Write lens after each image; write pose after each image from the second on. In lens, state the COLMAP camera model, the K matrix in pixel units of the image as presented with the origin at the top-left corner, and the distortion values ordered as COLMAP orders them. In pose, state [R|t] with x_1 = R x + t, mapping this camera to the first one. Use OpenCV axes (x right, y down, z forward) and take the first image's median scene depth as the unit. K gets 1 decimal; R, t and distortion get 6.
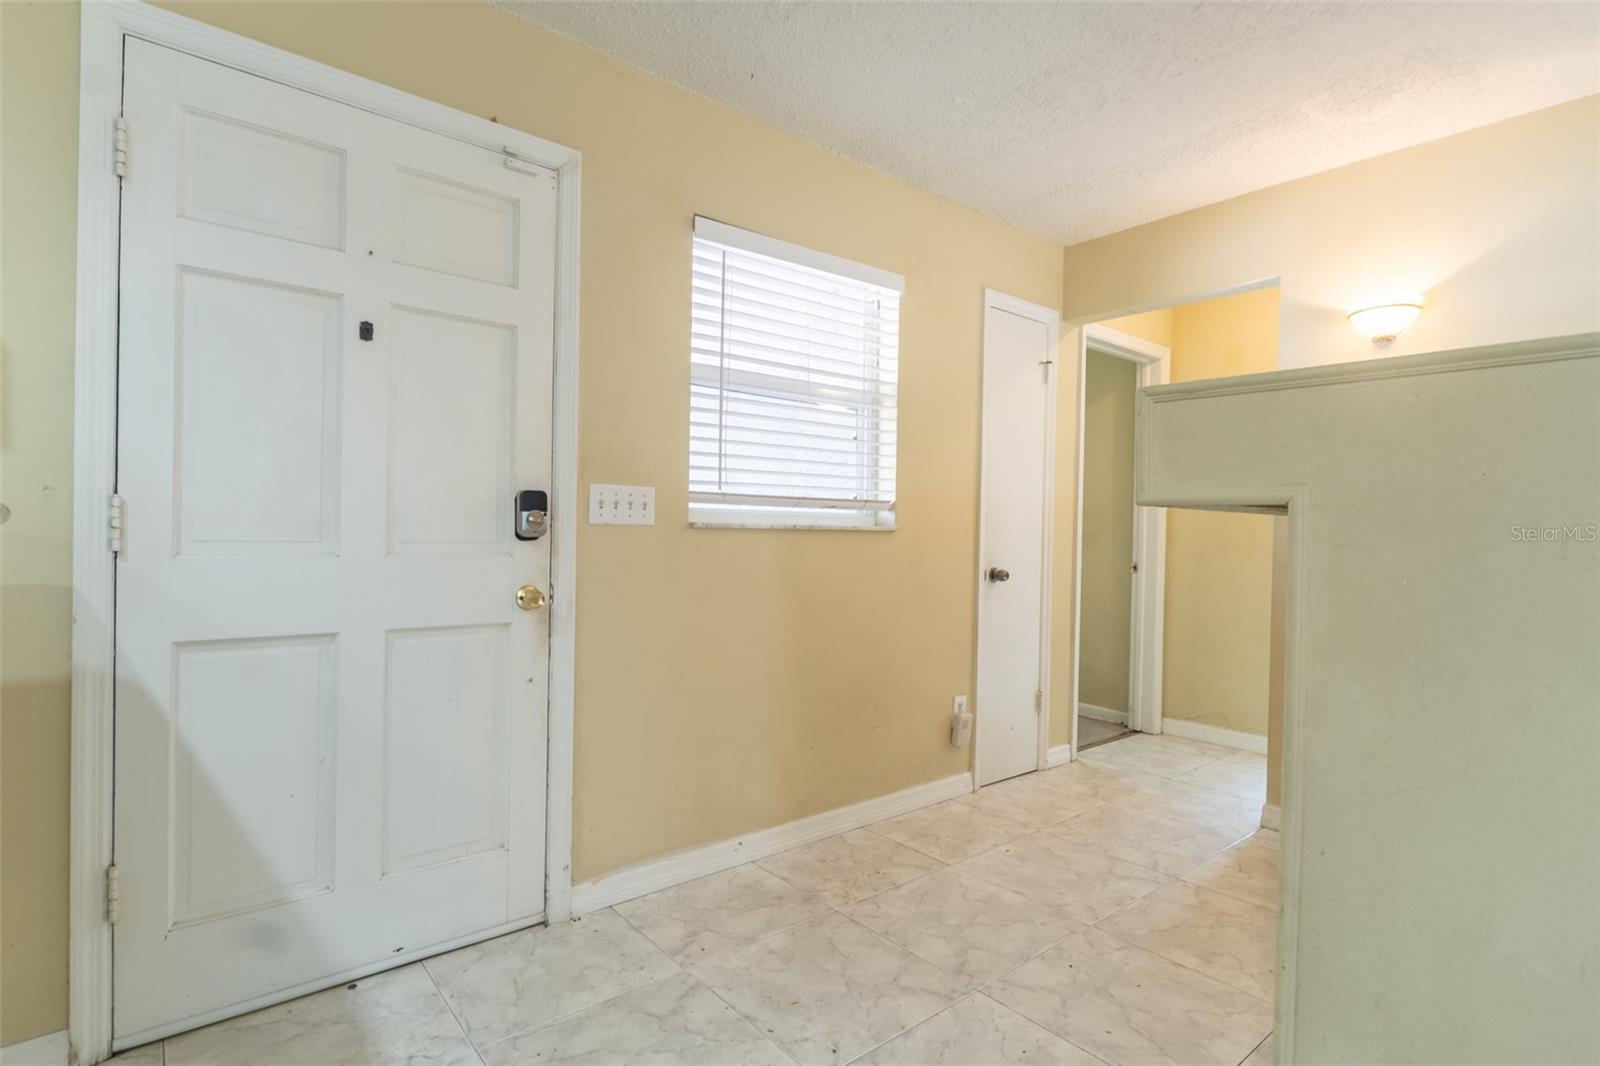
lens RADIAL K [[798.9, 0, 797.2], [0, 798.9, 535.9], [0, 0, 1]] dist [0.001683, -0.001797]
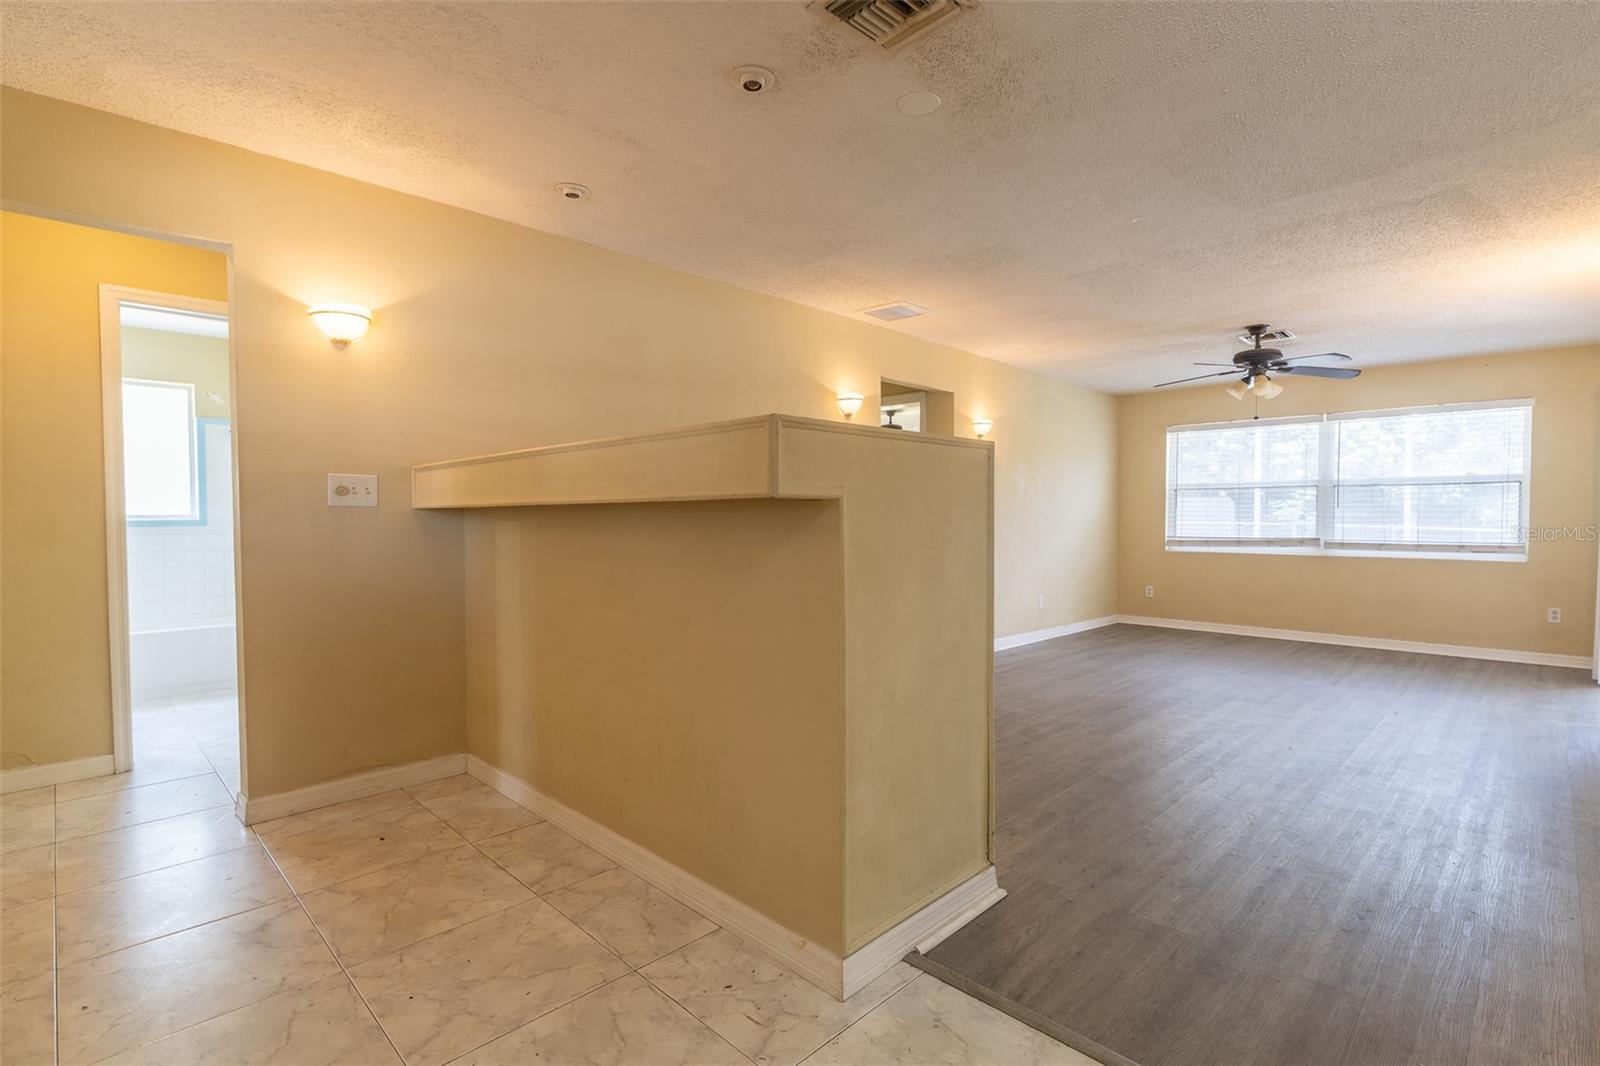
lens RADIAL K [[755.9, 0, 794.8], [0, 755.9, 536.3], [0, 0, 1]] dist [-0.007075, -0.000515]
pose [[-0.092840, -0.047197, 0.994562, -0.487129], [0.015166, 0.998693, 0.048808, -0.019911], [-0.995566, 0.019615, -0.092003, 0.588350]]
